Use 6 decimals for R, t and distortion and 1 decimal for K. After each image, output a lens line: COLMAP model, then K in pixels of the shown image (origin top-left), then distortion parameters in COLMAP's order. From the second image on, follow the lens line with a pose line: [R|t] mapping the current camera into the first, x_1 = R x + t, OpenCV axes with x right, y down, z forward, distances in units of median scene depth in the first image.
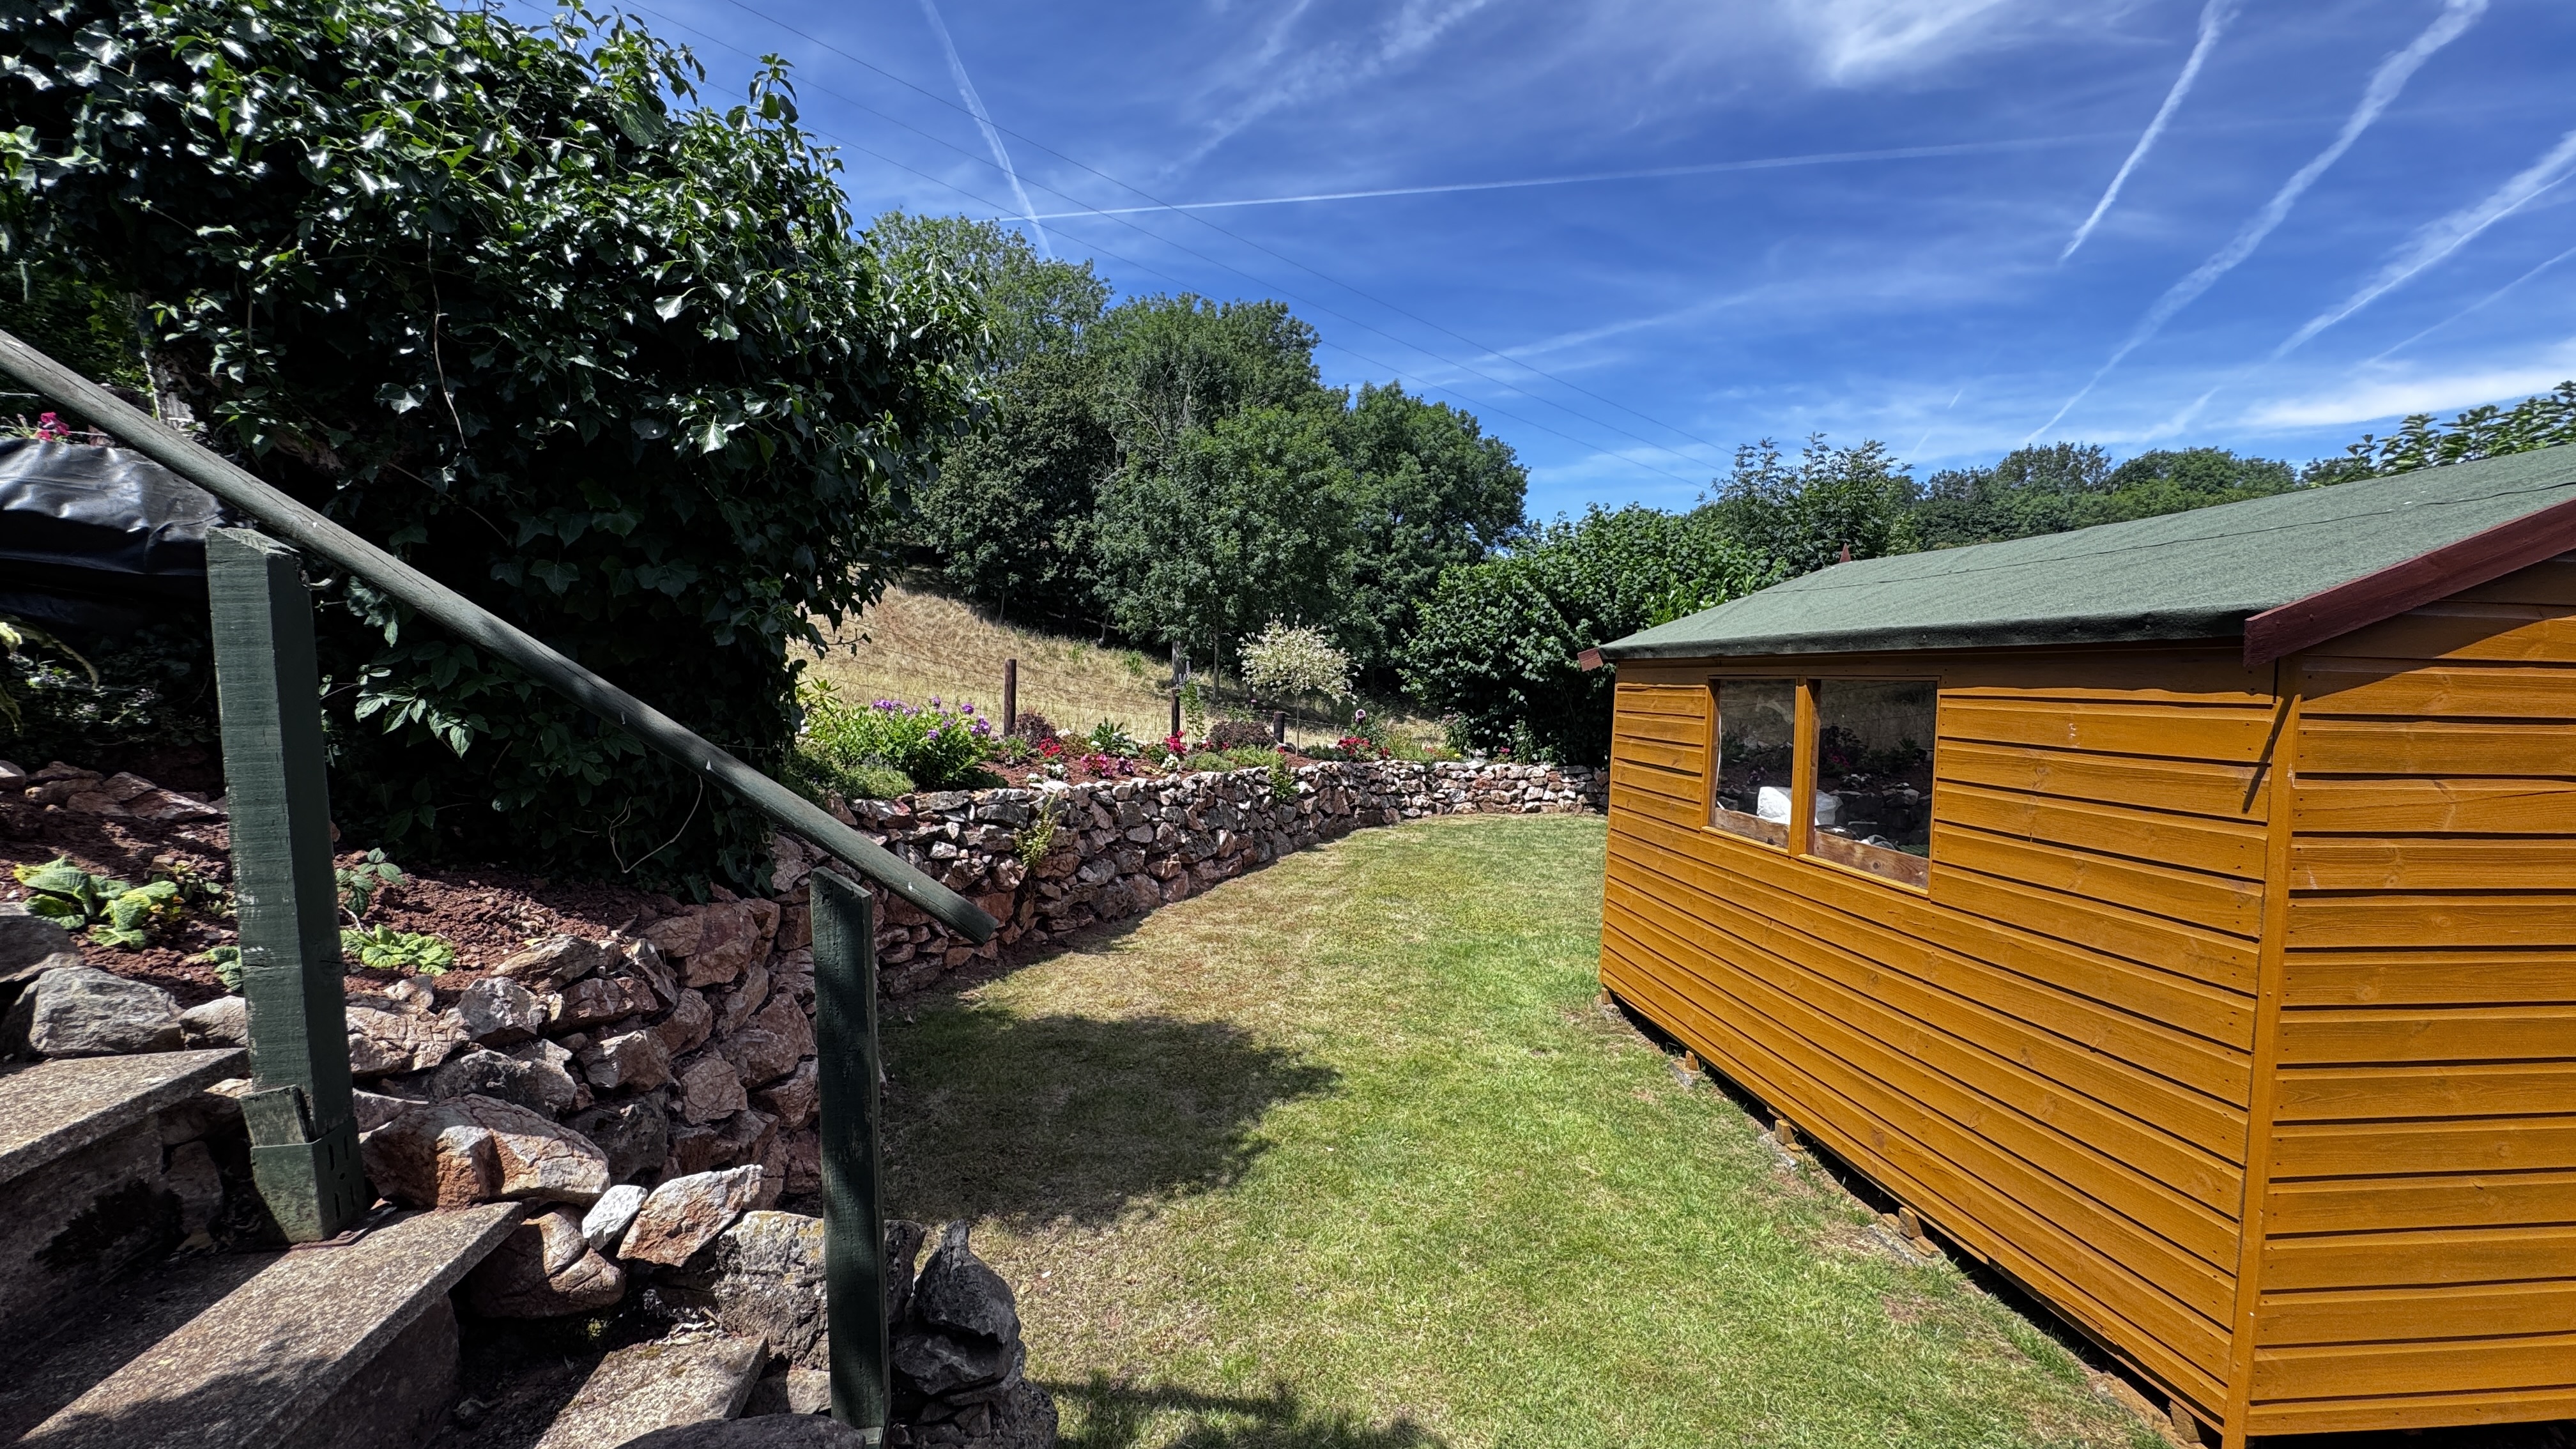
lens RADIAL K [[1035.8, 0, 1291.9], [0, 1035.8, 712.1], [0, 0, 1]] dist [-0.003975, 0.000215]
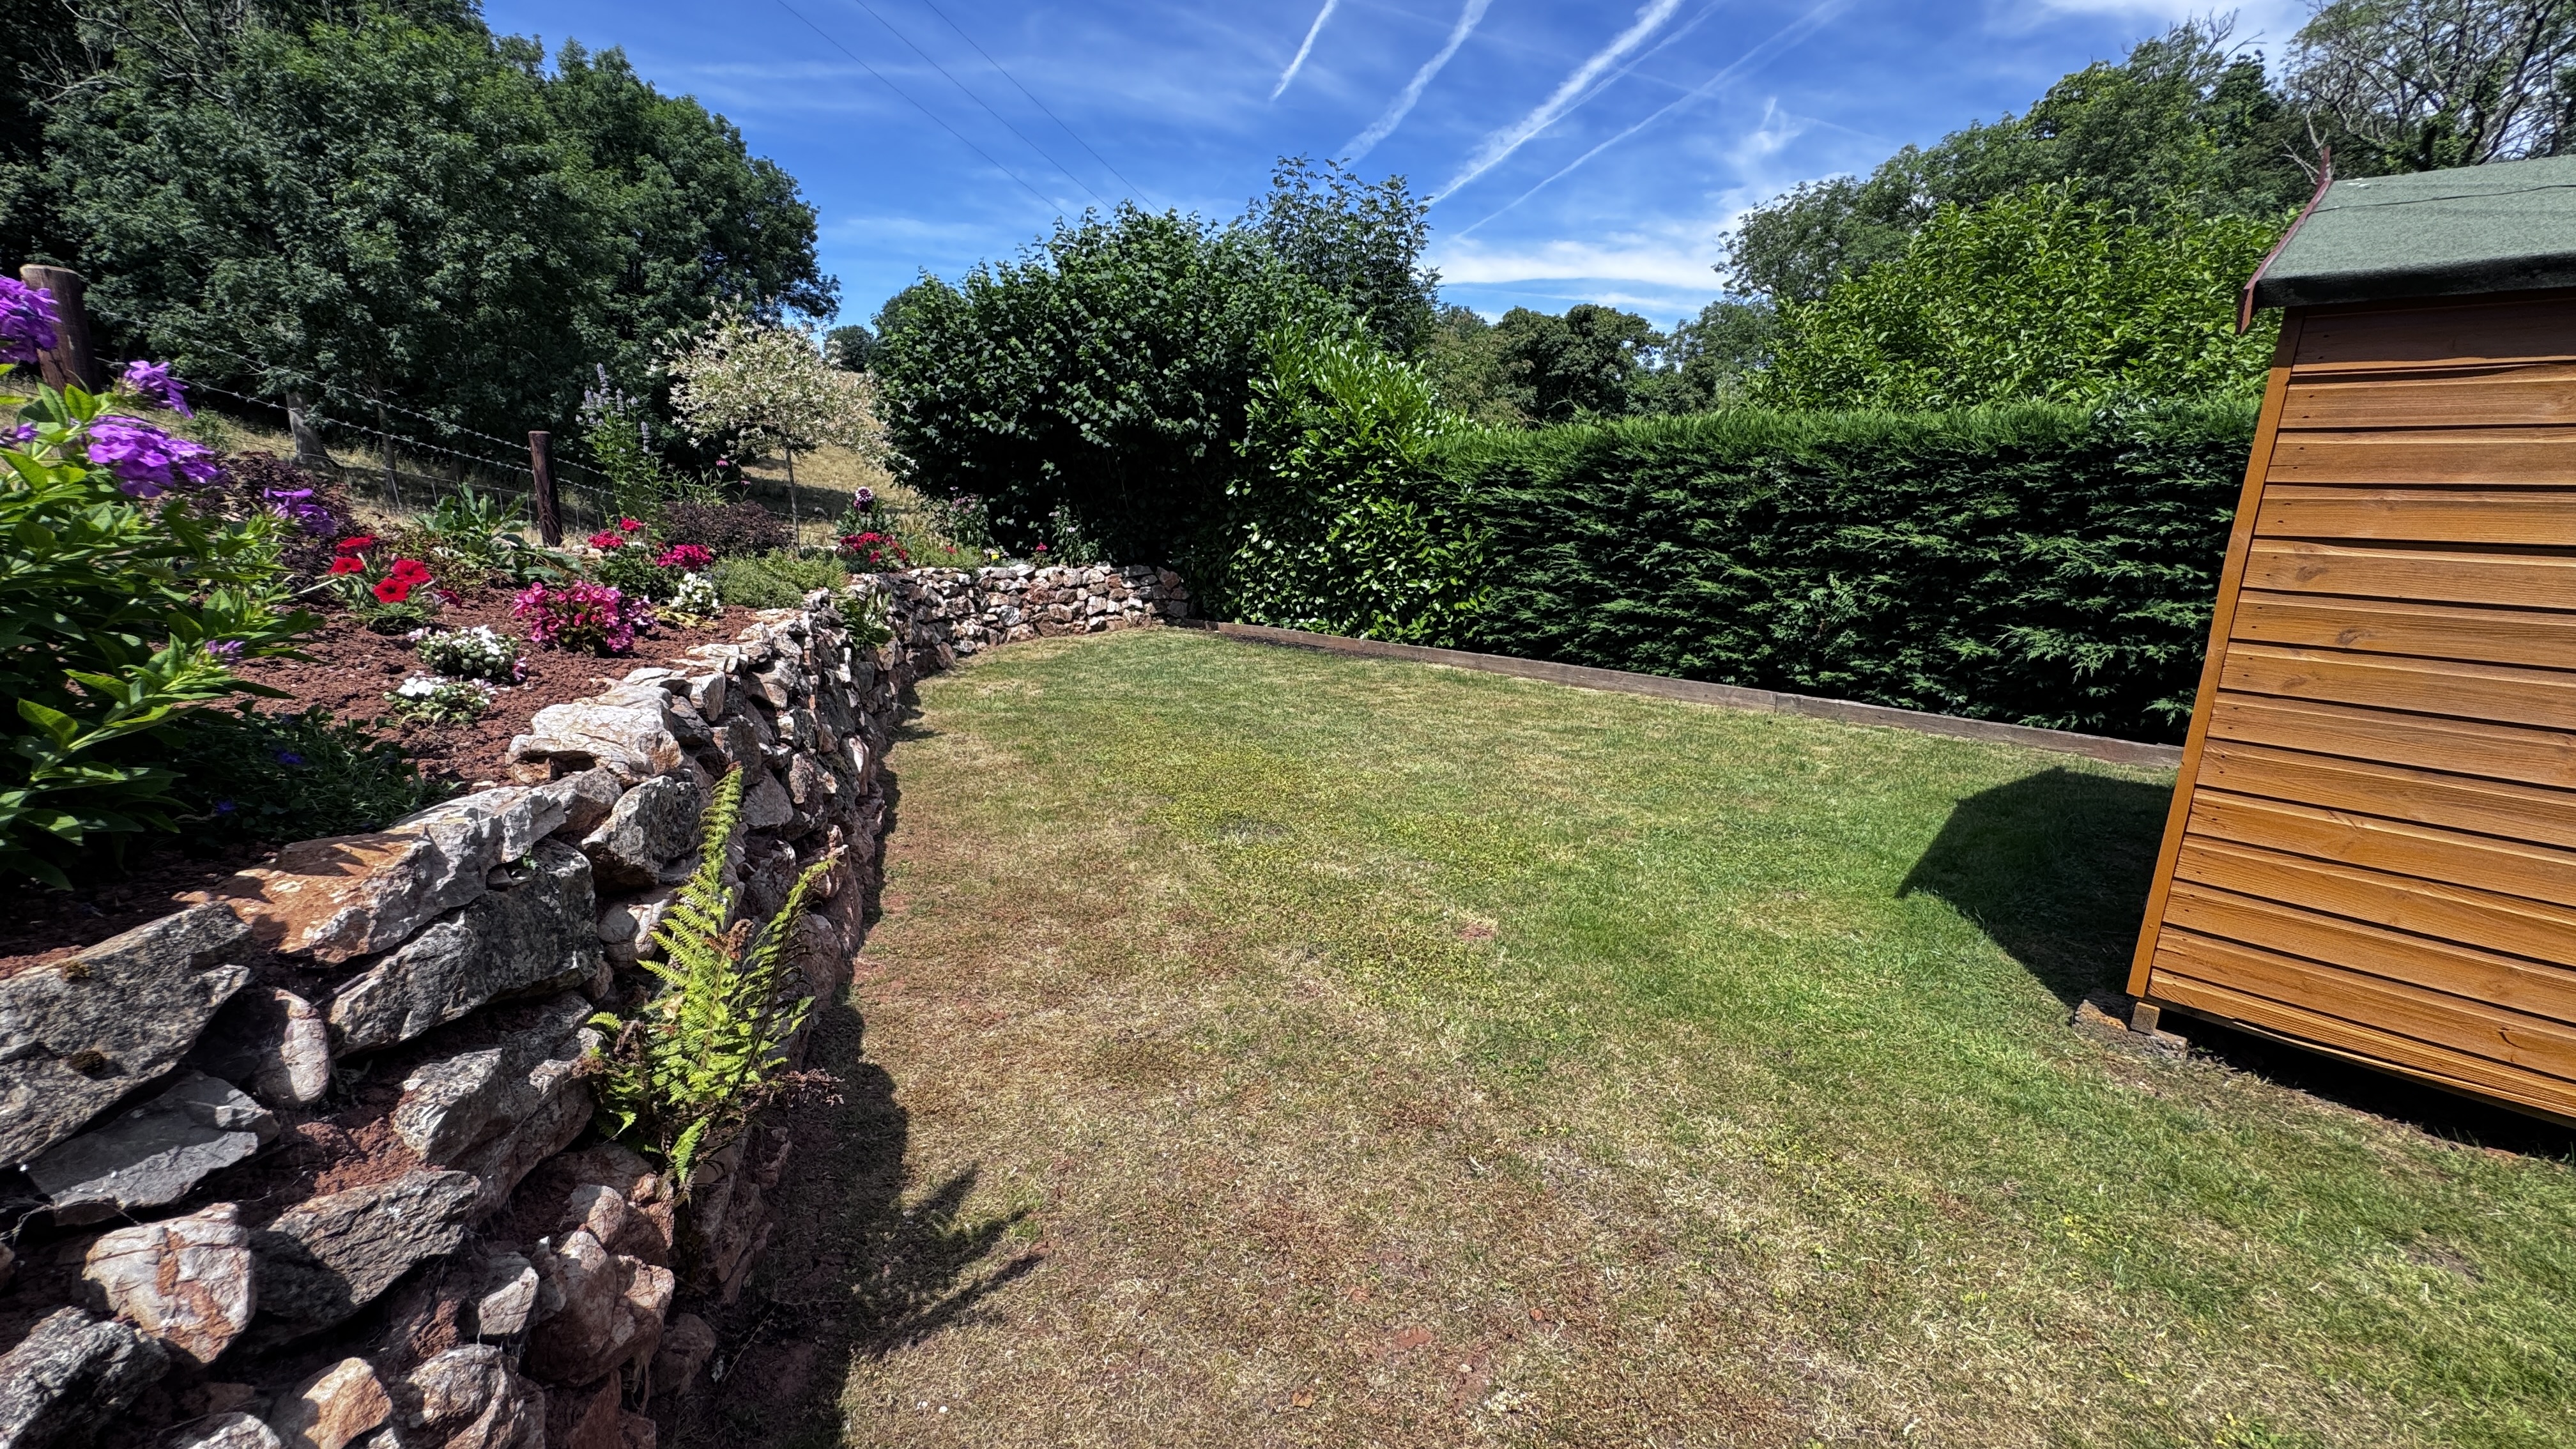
lens RADIAL K [[1035.8, 0, 1291.9], [0, 1035.8, 712.1], [0, 0, 1]] dist [-0.003975, 0.000215]
pose [[0.786739, -0.125051, 0.604487, -0.032714], [0.006943, 0.980996, 0.193904, 0.003102], [-0.617247, -0.148355, 0.772656, 0.094577]]
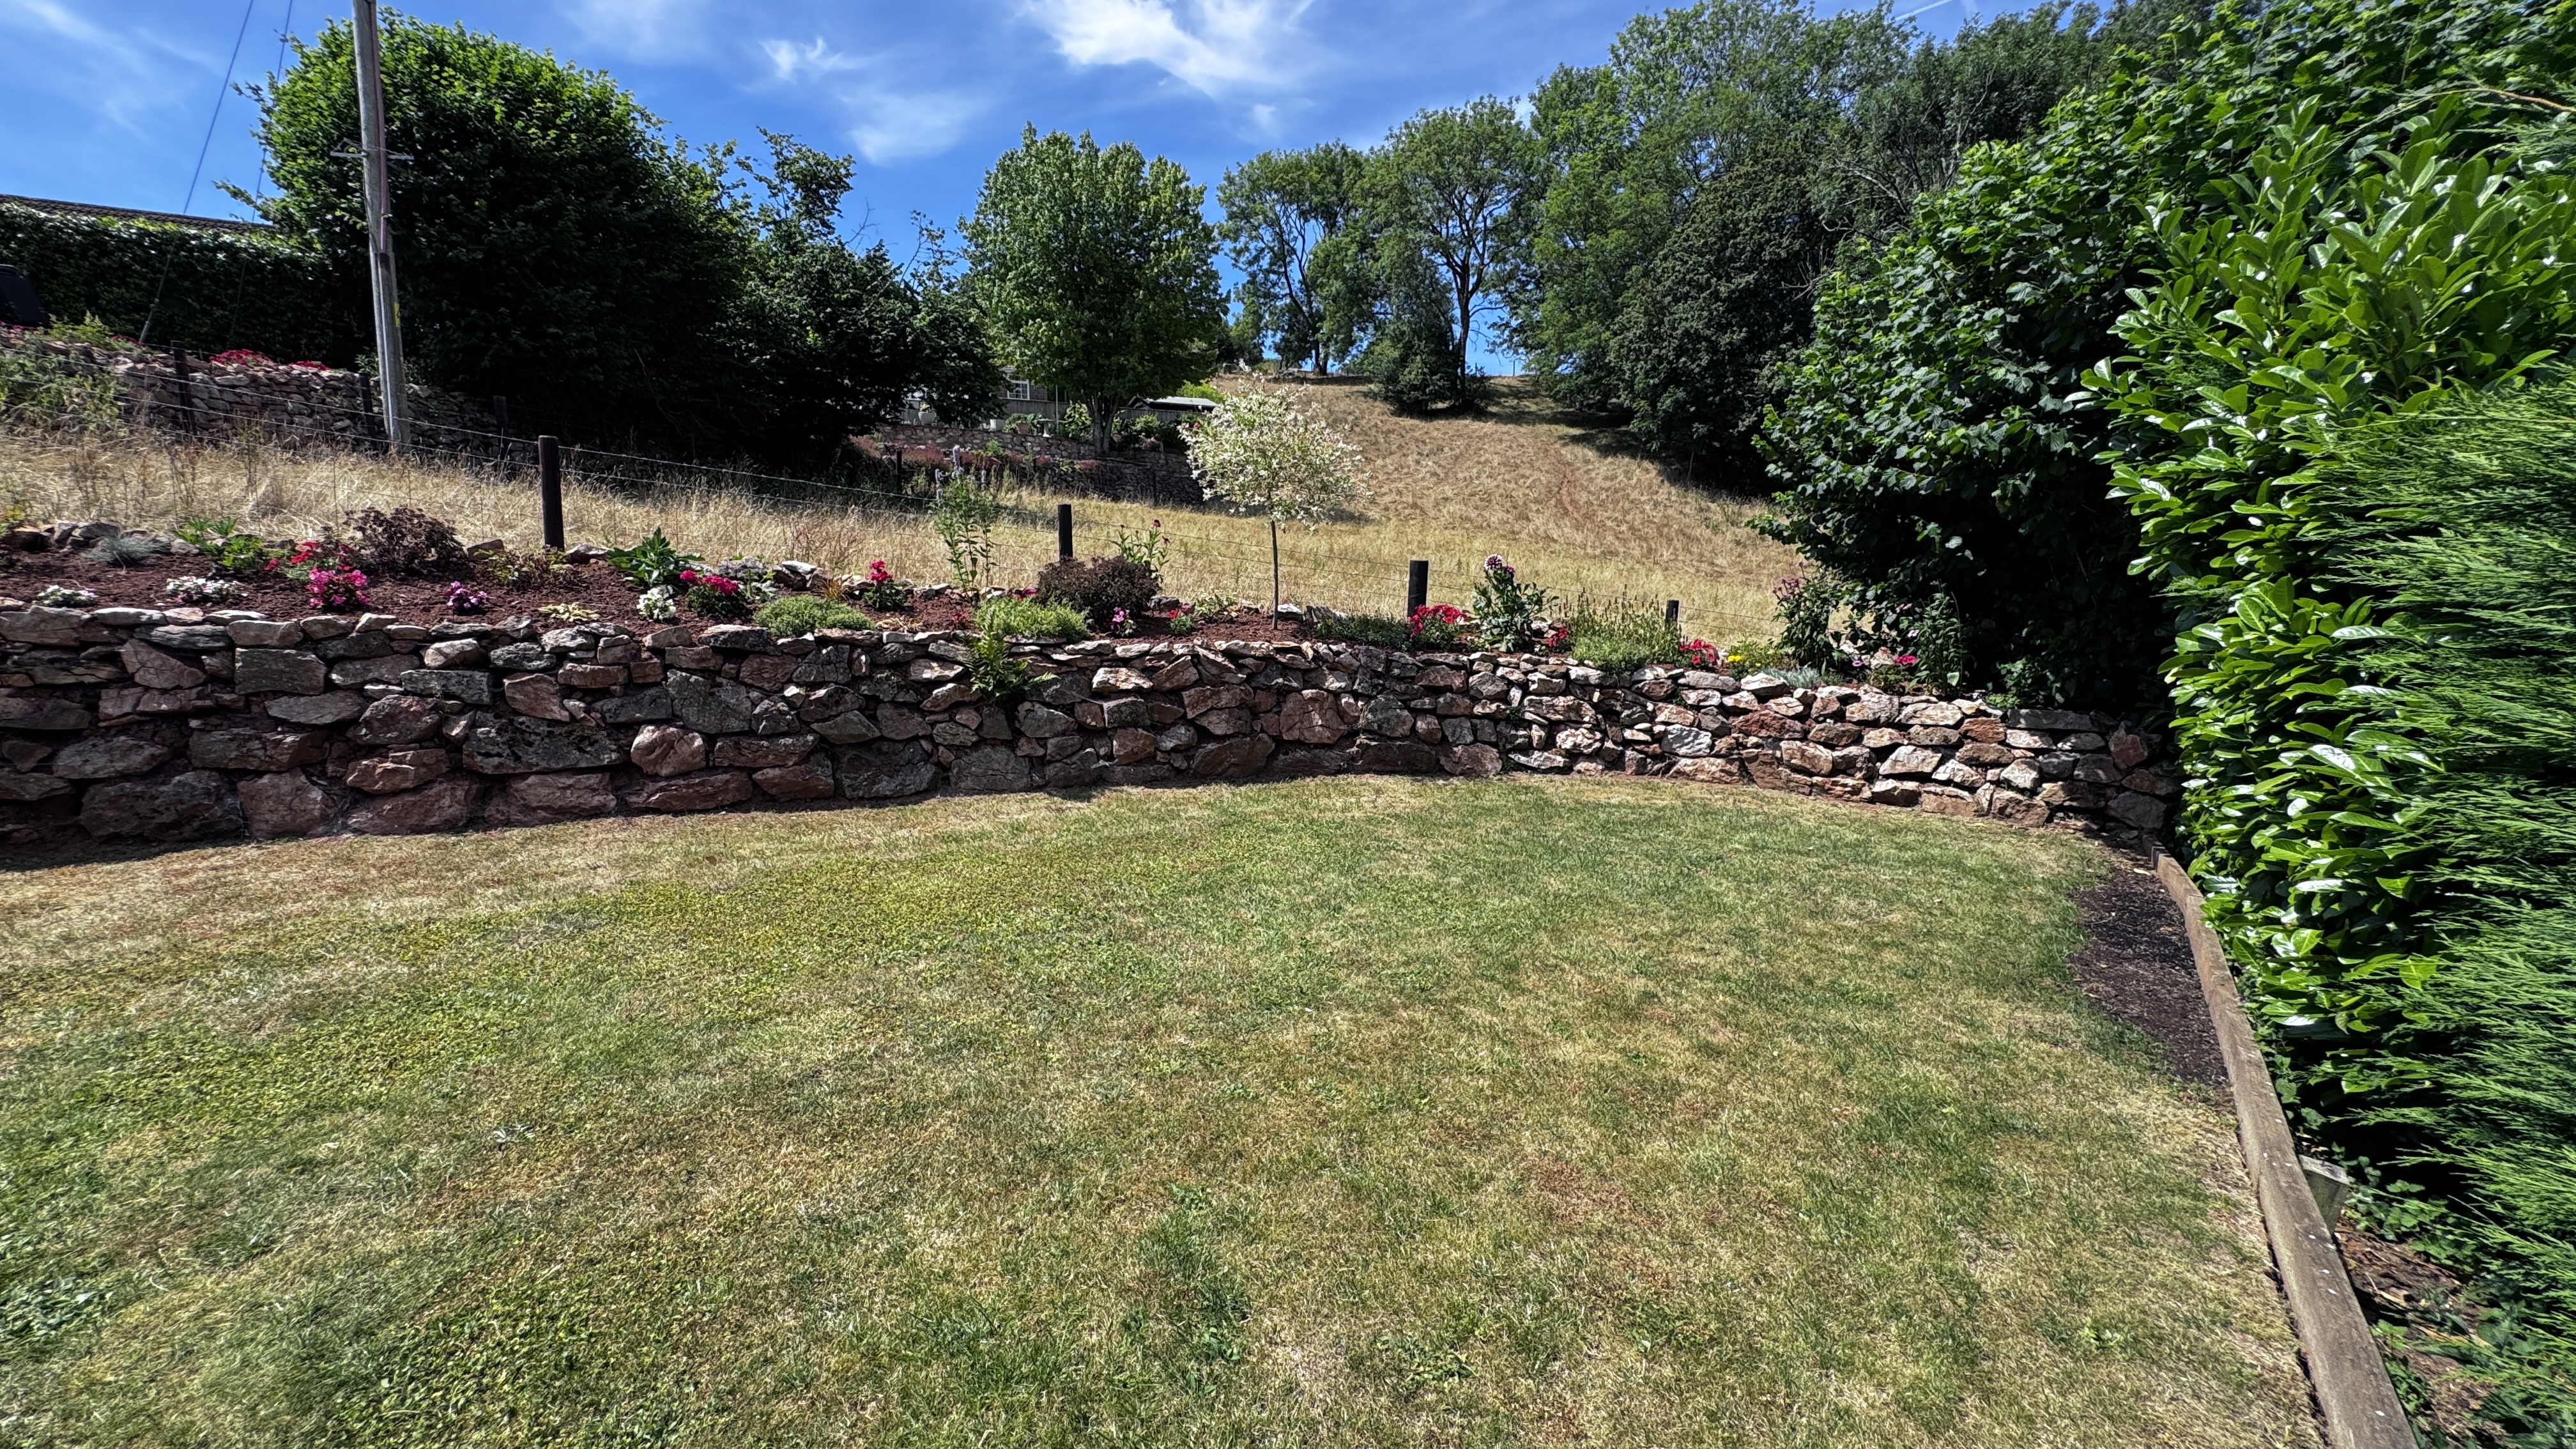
lens RADIAL K [[1035.8, 0, 1291.9], [0, 1035.8, 712.1], [0, 0, 1]] dist [-0.003975, 0.000215]
pose [[0.713571, 0.118295, -0.690523, 0.099400], [-0.039592, 0.990875, 0.128835, 0.003535], [0.699463, -0.064594, 0.711744, 0.146999]]
